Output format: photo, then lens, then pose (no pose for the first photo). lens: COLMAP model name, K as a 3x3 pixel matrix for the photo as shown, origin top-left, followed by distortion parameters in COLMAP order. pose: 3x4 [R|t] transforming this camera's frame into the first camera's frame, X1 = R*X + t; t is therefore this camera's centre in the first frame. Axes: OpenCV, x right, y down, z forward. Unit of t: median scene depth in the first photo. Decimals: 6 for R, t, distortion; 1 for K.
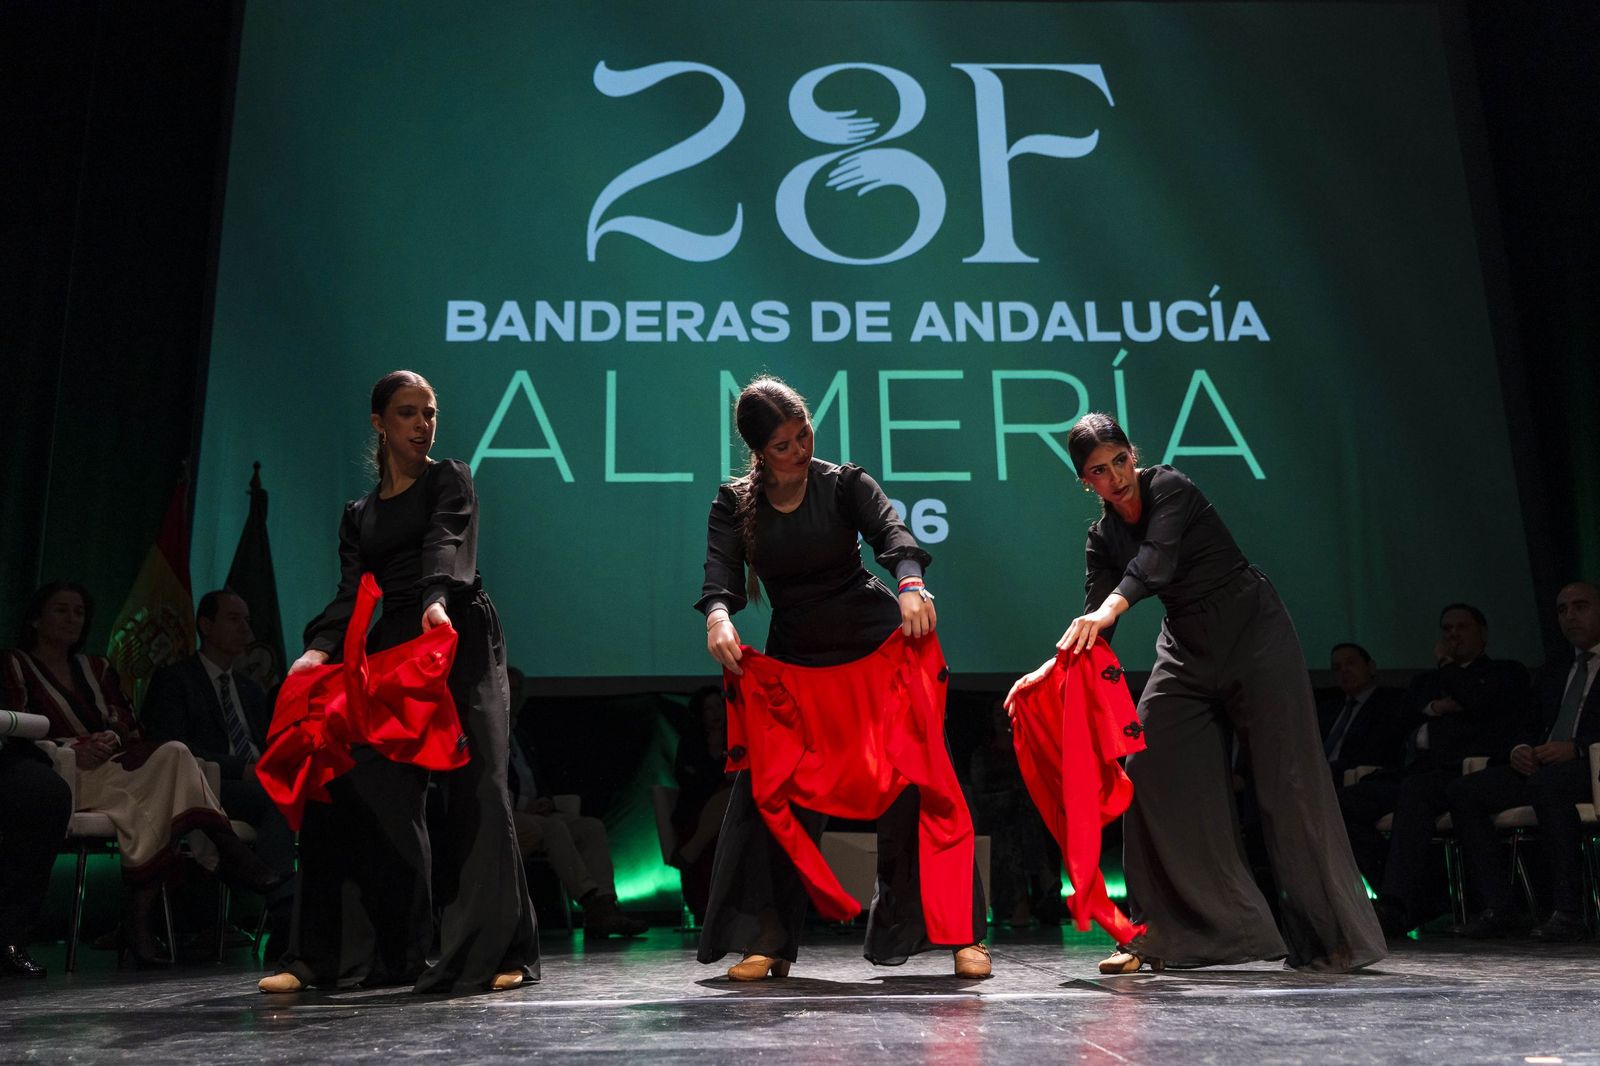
lens RADIAL K [[1525.6, 0, 796.0], [0, 1525.6, 485.4], [0, 0, 1]] dist [0.007976, 0.002583]
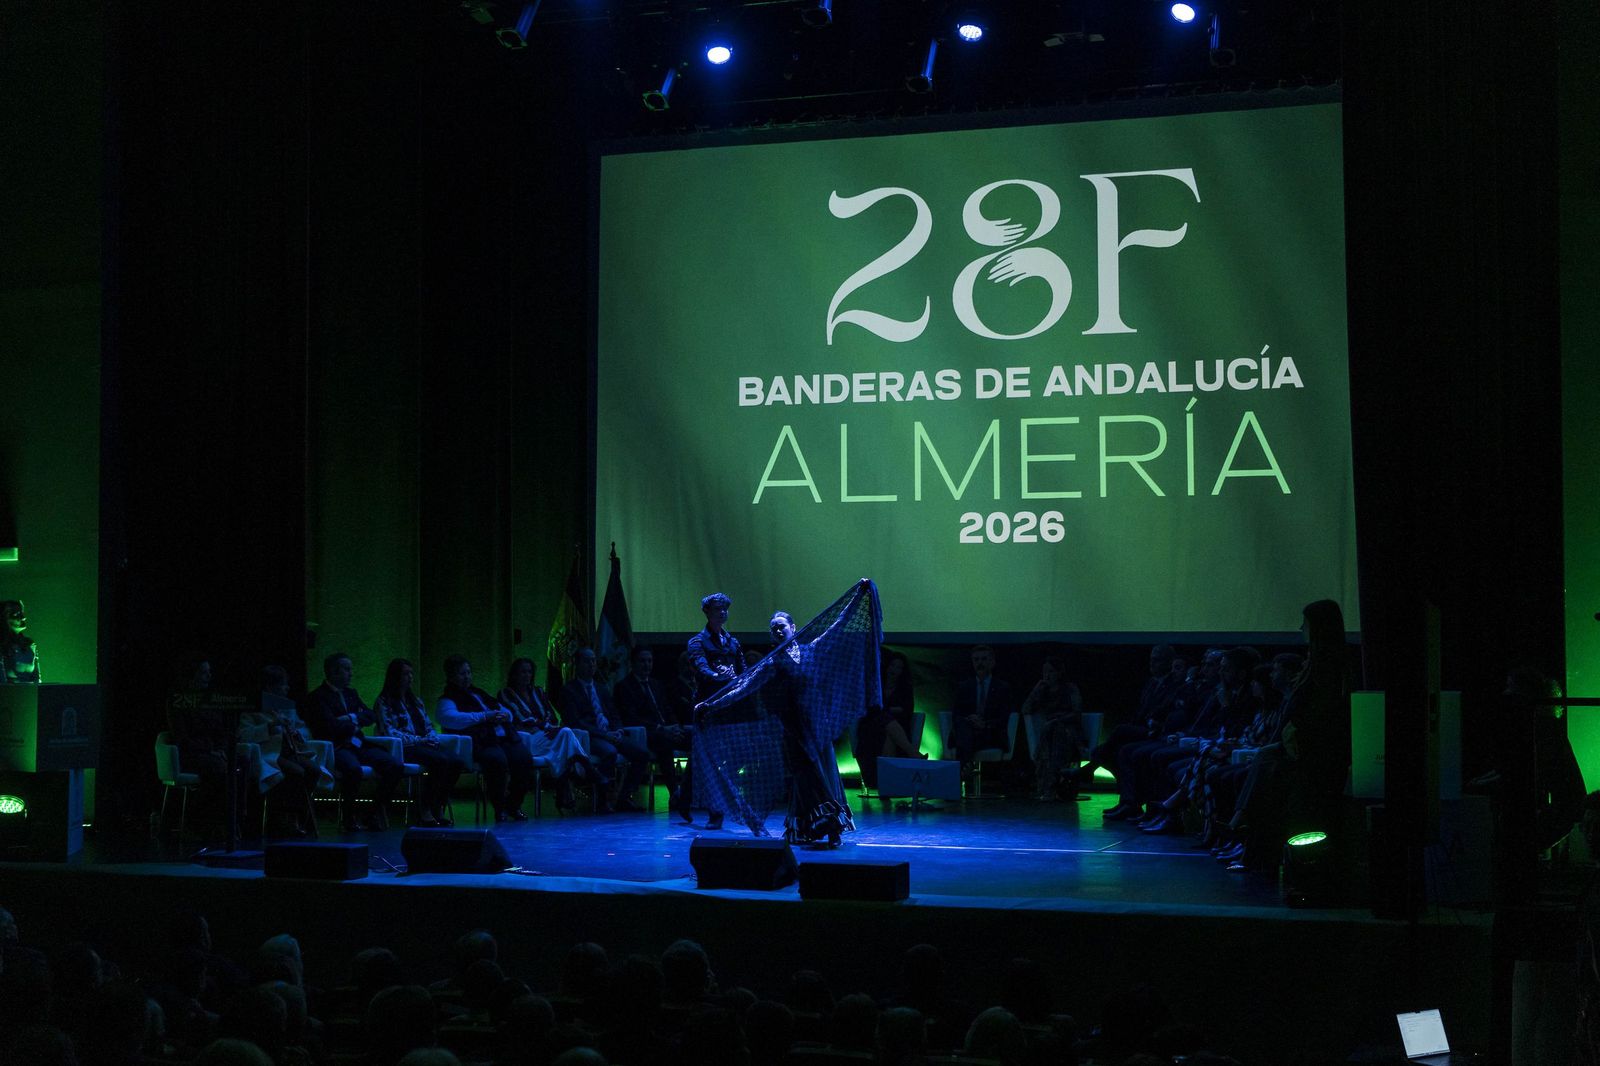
lens RADIAL K [[2331.9, 0, 797.3], [0, 2331.9, 530.9], [0, 0, 1]] dist [0.027304, 0.046292]
pose [[0.933777, -0.003316, -0.357840, 0.636036], [0.080902, 0.976025, 0.202067, -0.428377], [0.348590, -0.217635, 0.911658, -1.082107]]
